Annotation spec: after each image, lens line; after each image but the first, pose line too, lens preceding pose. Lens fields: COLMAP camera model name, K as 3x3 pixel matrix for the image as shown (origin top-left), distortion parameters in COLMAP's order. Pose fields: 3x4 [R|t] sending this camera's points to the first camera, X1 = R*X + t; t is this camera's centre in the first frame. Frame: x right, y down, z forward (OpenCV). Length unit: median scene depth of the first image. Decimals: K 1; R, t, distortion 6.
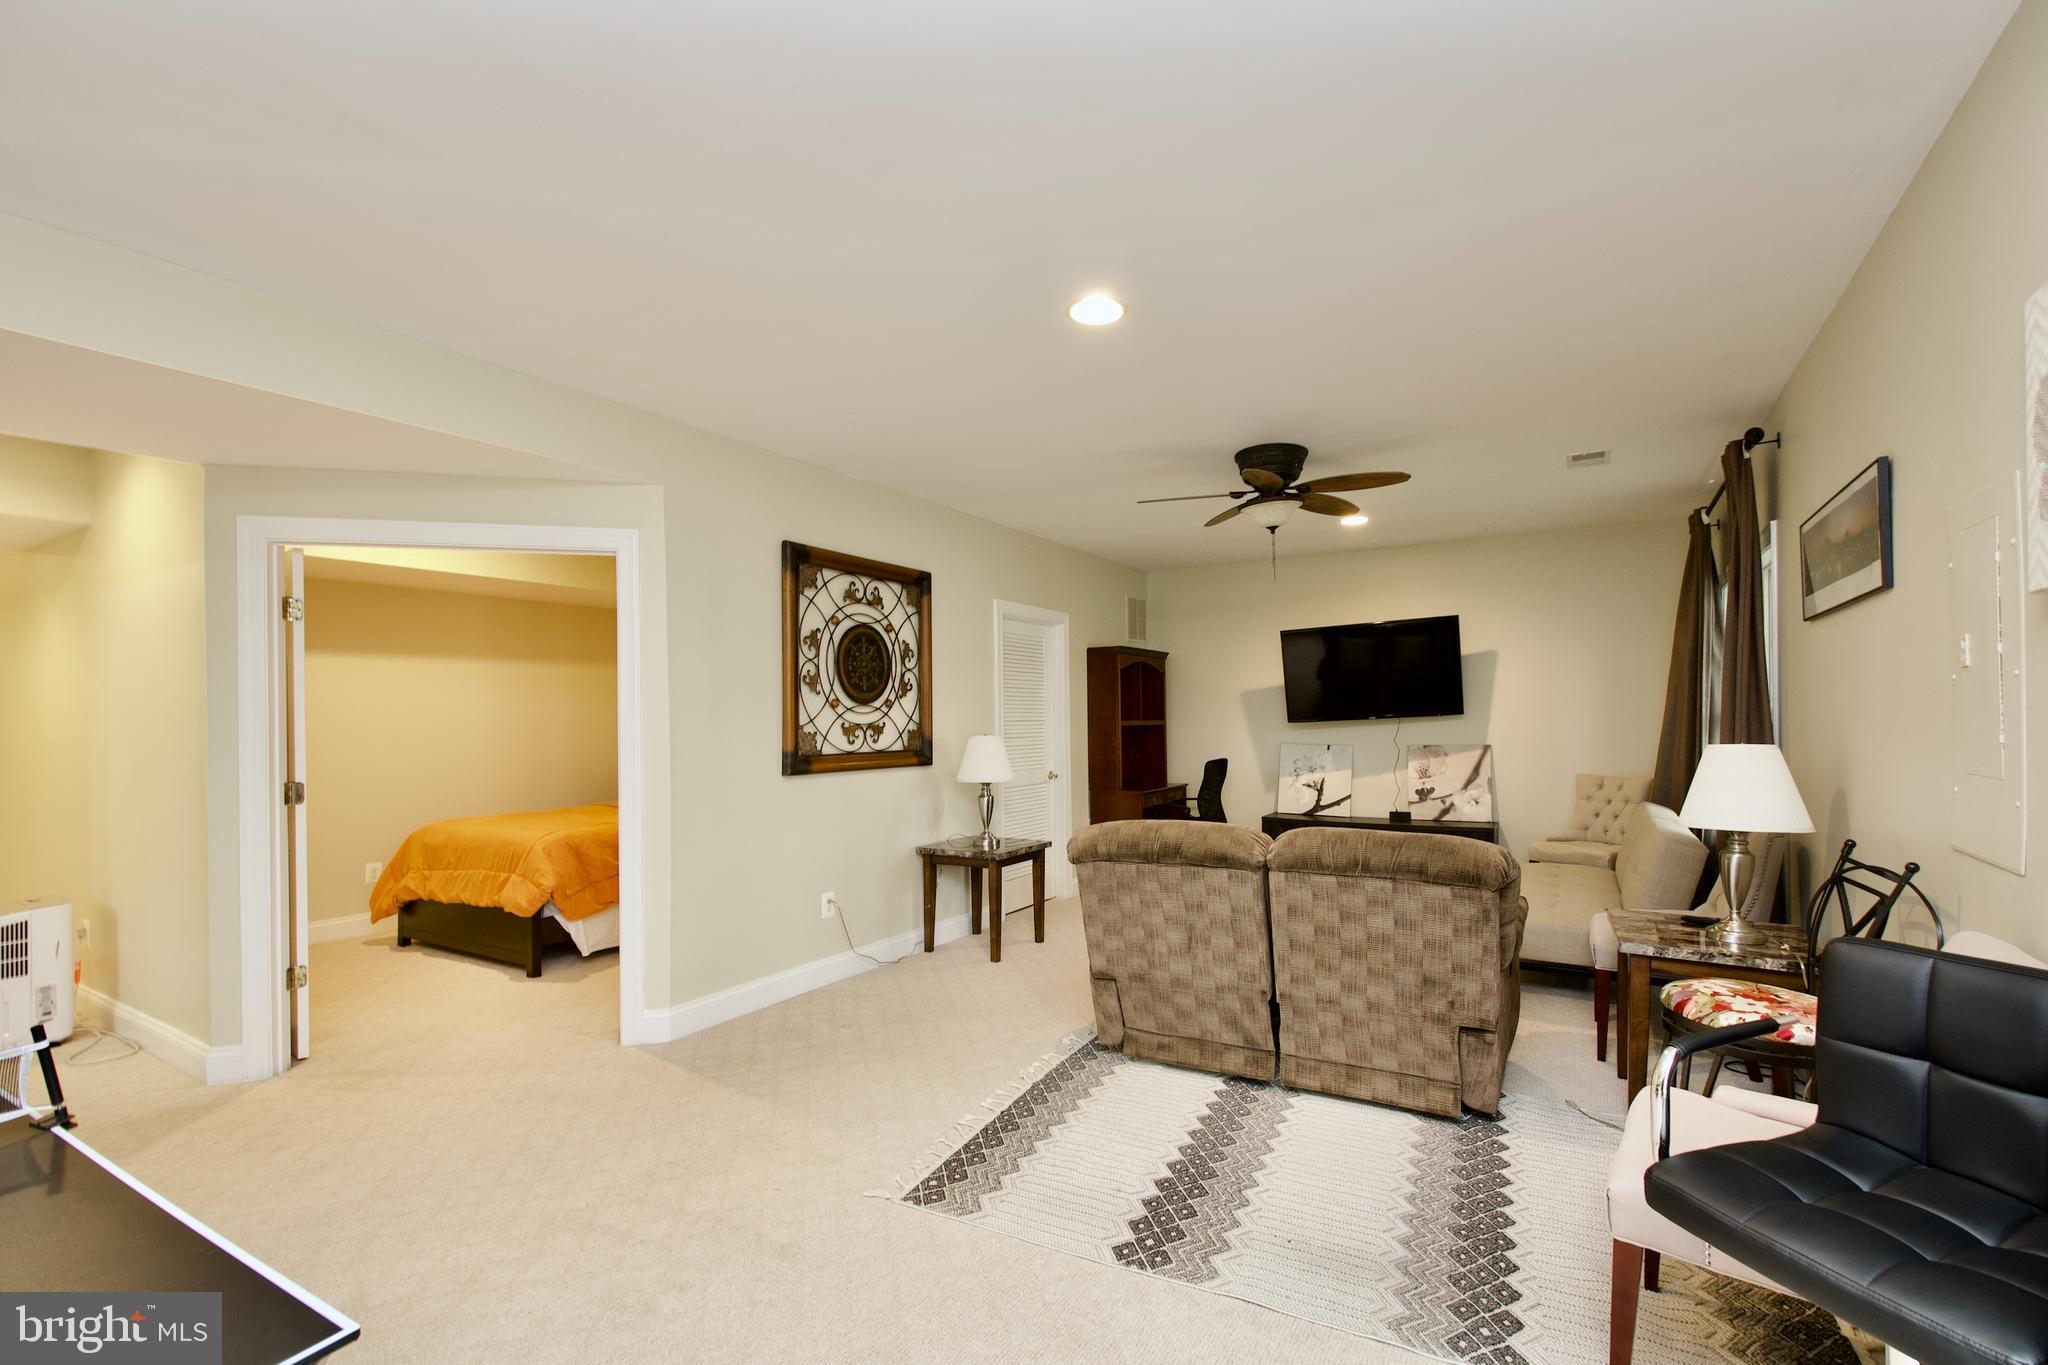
lens RADIAL K [[898.4, 0, 1048.6], [0, 898.4, 717.3], [0, 0, 1]] dist [-0.001372, -0.000201]
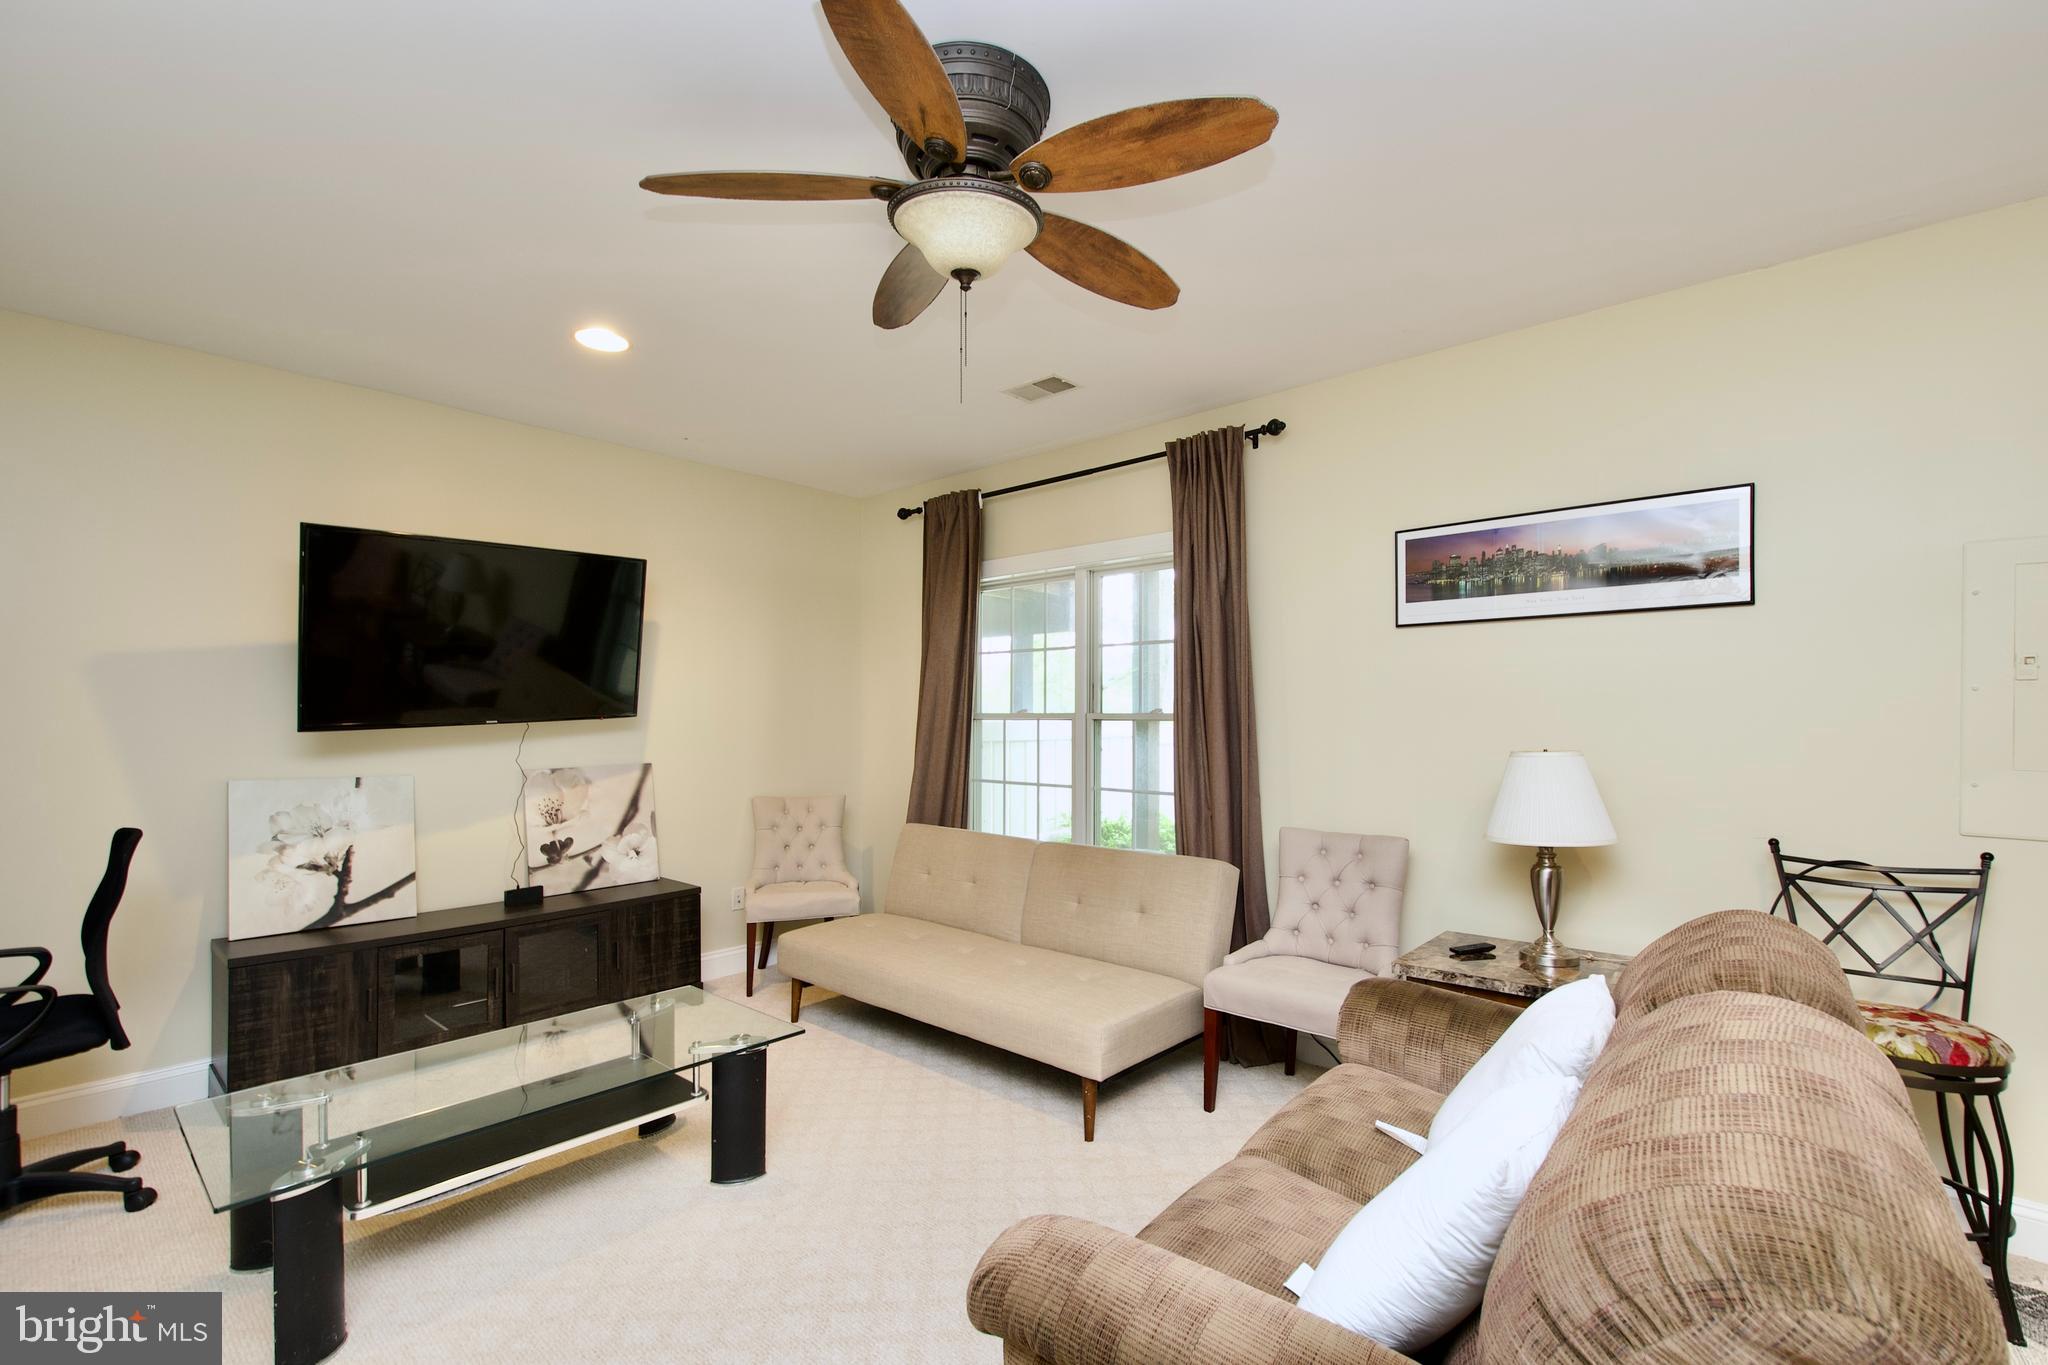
lens RADIAL K [[898.4, 0, 1048.6], [0, 898.4, 717.3], [0, 0, 1]] dist [-0.001372, -0.000201]
pose [[0.180413, 0.007639, 0.983561, -0.108047], [-0.003645, 0.999968, -0.007098, 0.000318], [-0.983584, -0.002304, 0.180436, 0.578877]]
